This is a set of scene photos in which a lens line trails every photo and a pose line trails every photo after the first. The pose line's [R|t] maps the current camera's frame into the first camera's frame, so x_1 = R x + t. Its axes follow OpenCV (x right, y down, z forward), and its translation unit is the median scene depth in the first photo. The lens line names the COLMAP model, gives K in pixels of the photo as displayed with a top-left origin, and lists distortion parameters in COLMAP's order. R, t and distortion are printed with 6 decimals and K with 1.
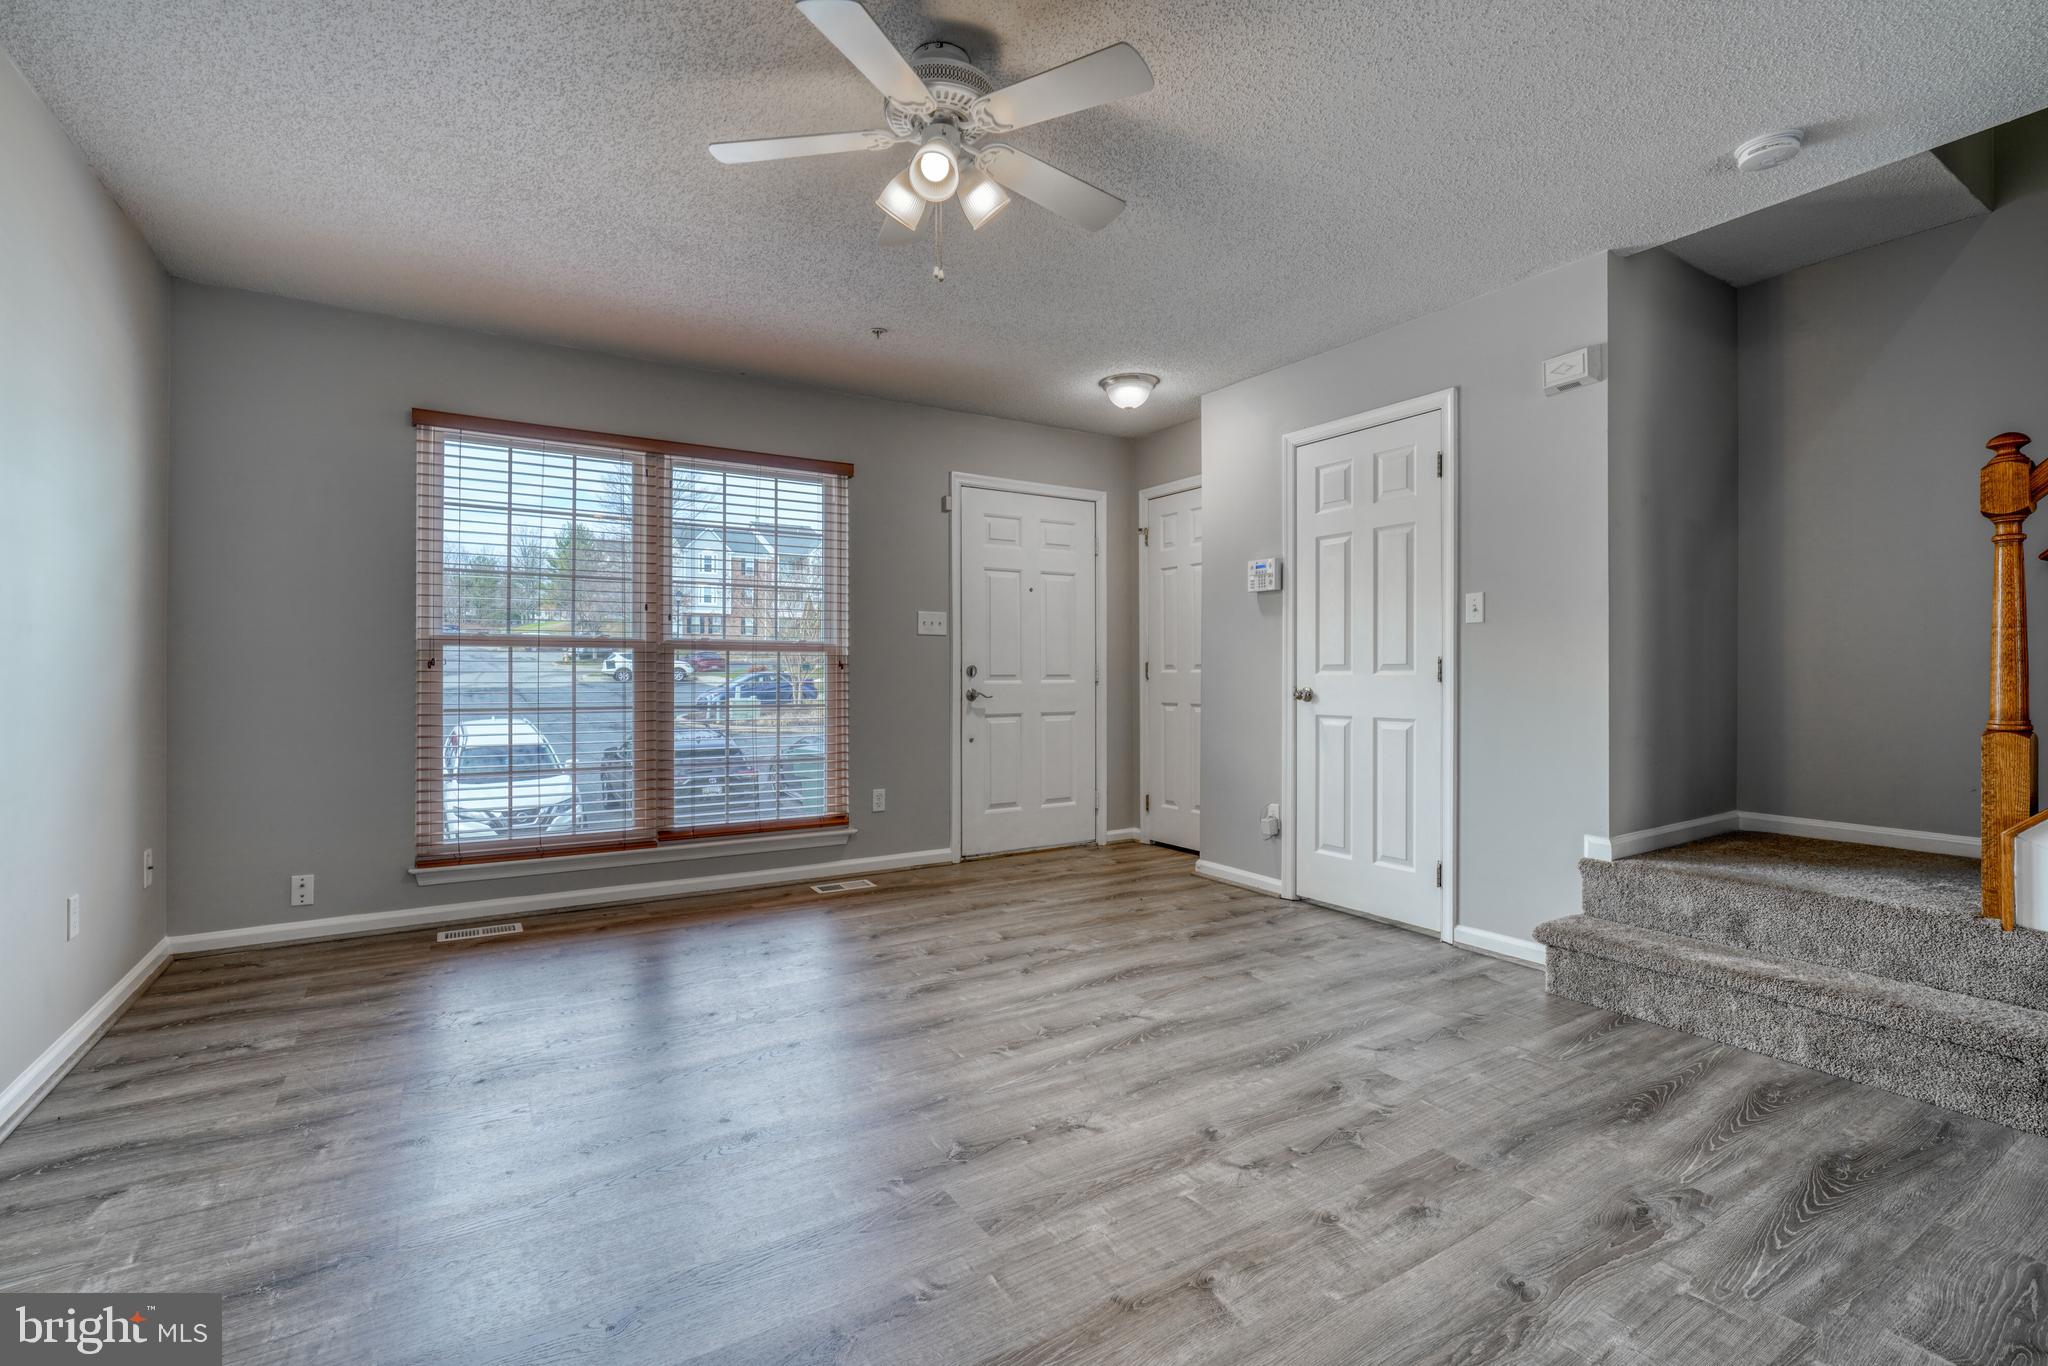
lens RADIAL K [[916.6, 0, 1011.0], [0, 916.6, 672.2], [0, 0, 1]] dist [-0.014078, 0.000586]
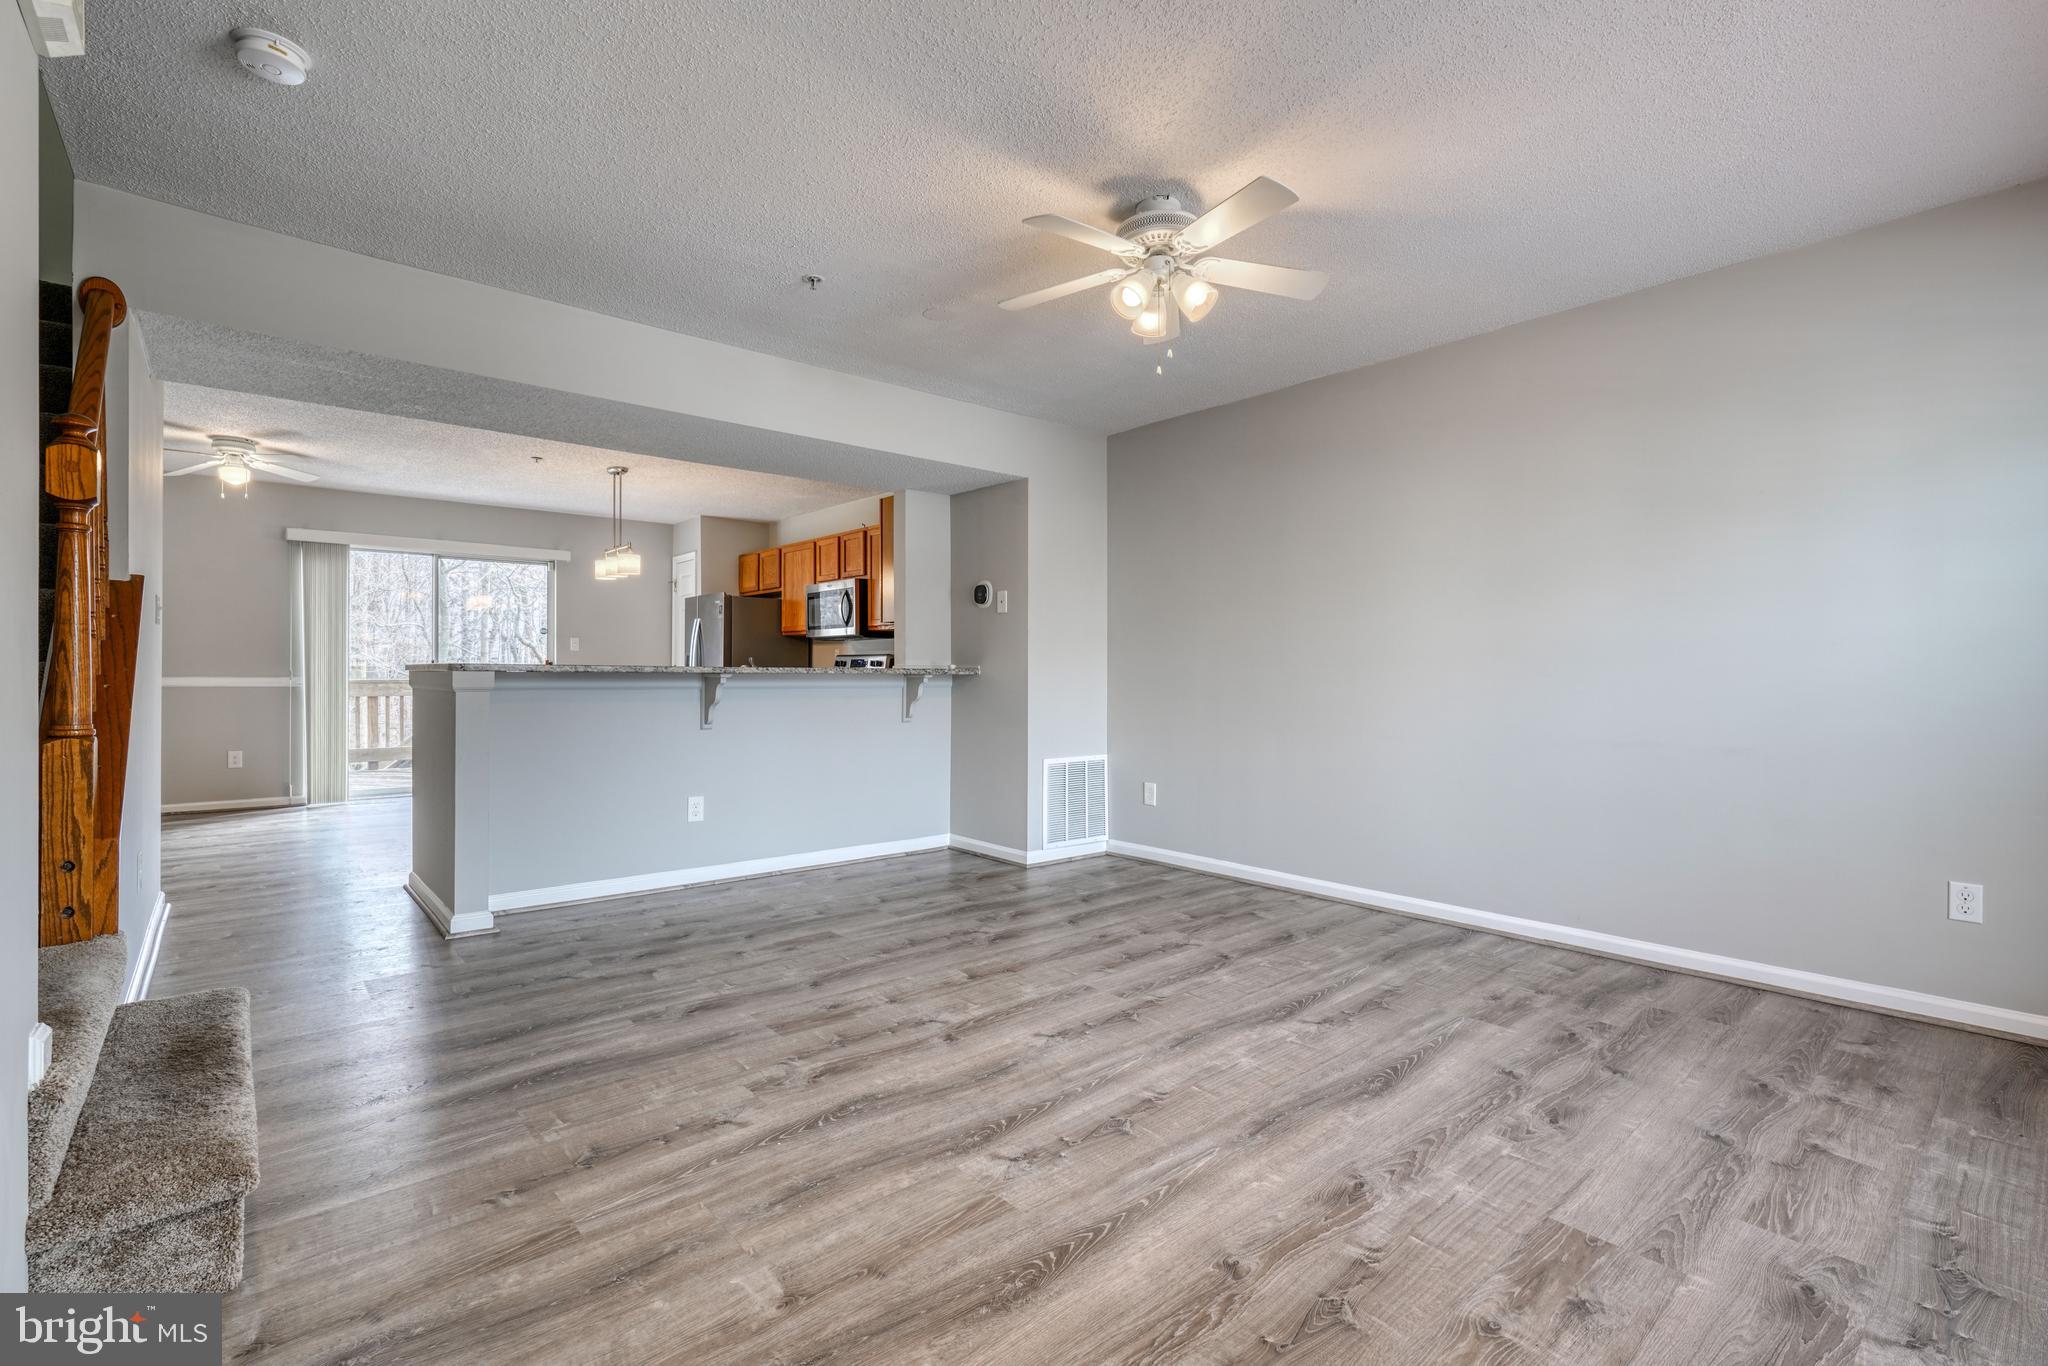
lens RADIAL K [[916.6, 0, 1011.0], [0, 916.6, 672.2], [0, 0, 1]] dist [-0.014078, 0.000586]
pose [[-0.988243, -0.004643, -0.152818, 0.297422], [-0.004659, 0.999989, -0.000255, -0.004042], [0.152817, 0.000460, -0.988254, 2.040400]]
